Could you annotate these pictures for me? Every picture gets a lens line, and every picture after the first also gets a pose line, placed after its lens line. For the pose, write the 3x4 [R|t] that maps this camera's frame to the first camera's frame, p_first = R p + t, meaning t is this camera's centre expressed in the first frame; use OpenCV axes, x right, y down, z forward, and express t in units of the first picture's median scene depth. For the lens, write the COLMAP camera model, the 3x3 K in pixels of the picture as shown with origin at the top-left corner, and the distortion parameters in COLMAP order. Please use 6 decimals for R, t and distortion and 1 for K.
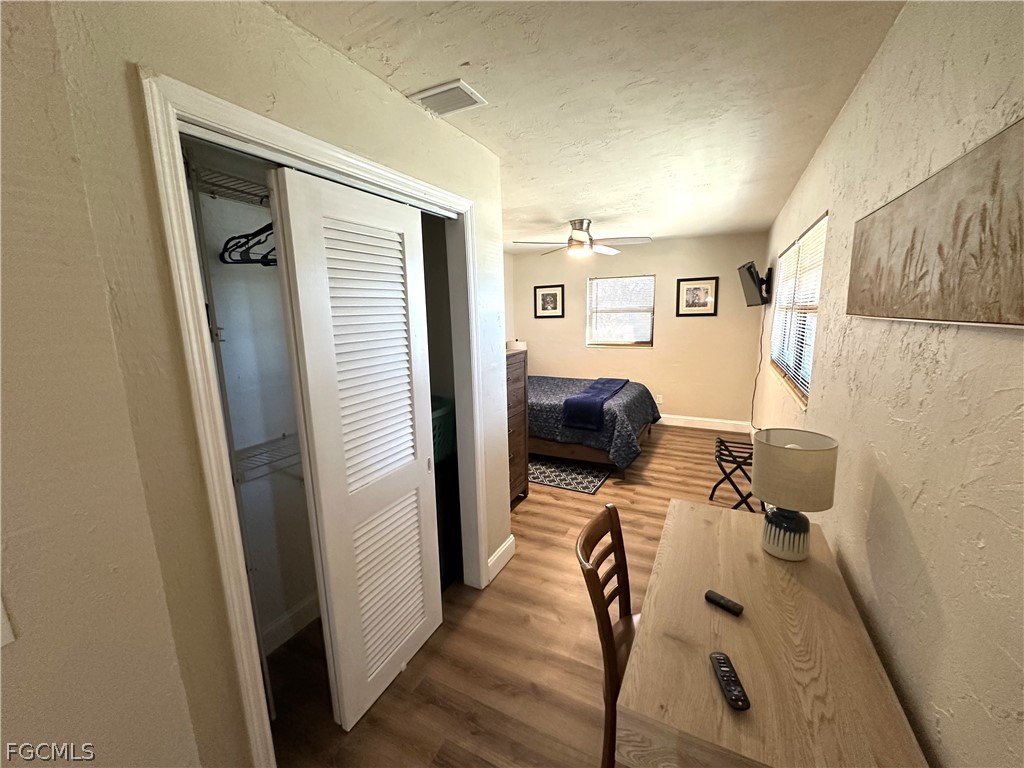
lens RADIAL K [[408.0, 0, 511.5], [0, 408.0, 385.1], [0, 0, 1]] dist [-0.002498, -0.000214]
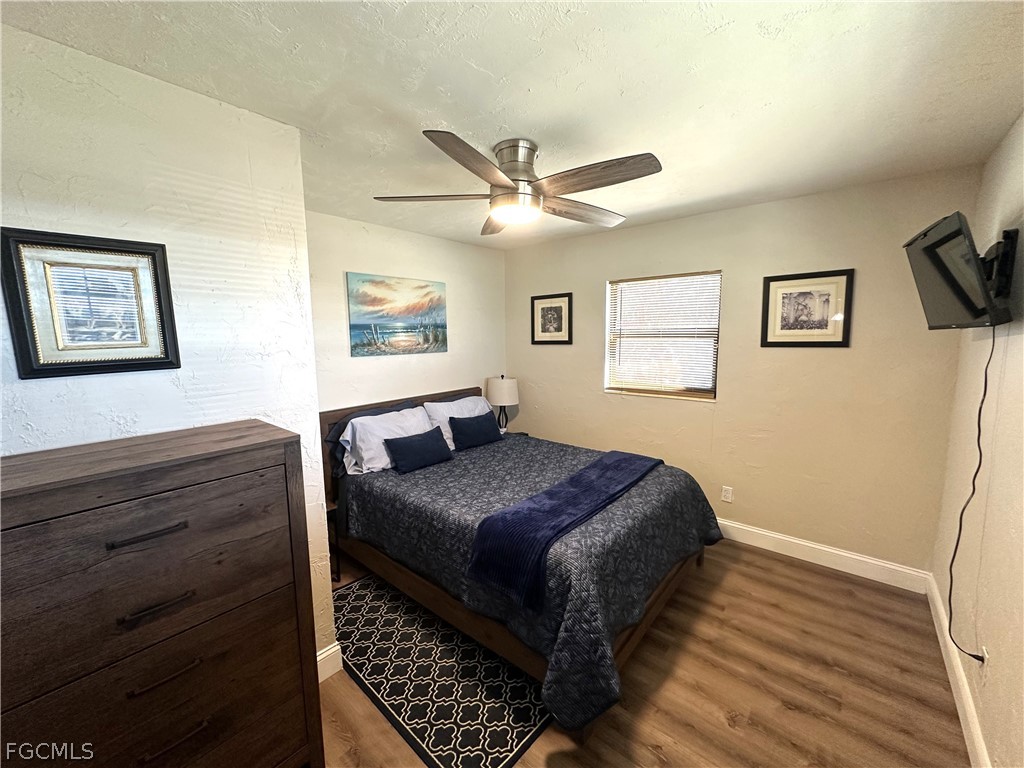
lens RADIAL K [[408.0, 0, 512.4], [0, 408.0, 385.3], [0, 0, 1]] dist [-0.002498, -0.000214]
pose [[0.974321, 0.036853, -0.222129, 0.208876], [-0.047242, 0.998015, -0.041637, -0.080709], [0.220154, 0.051061, 0.974128, 0.414648]]
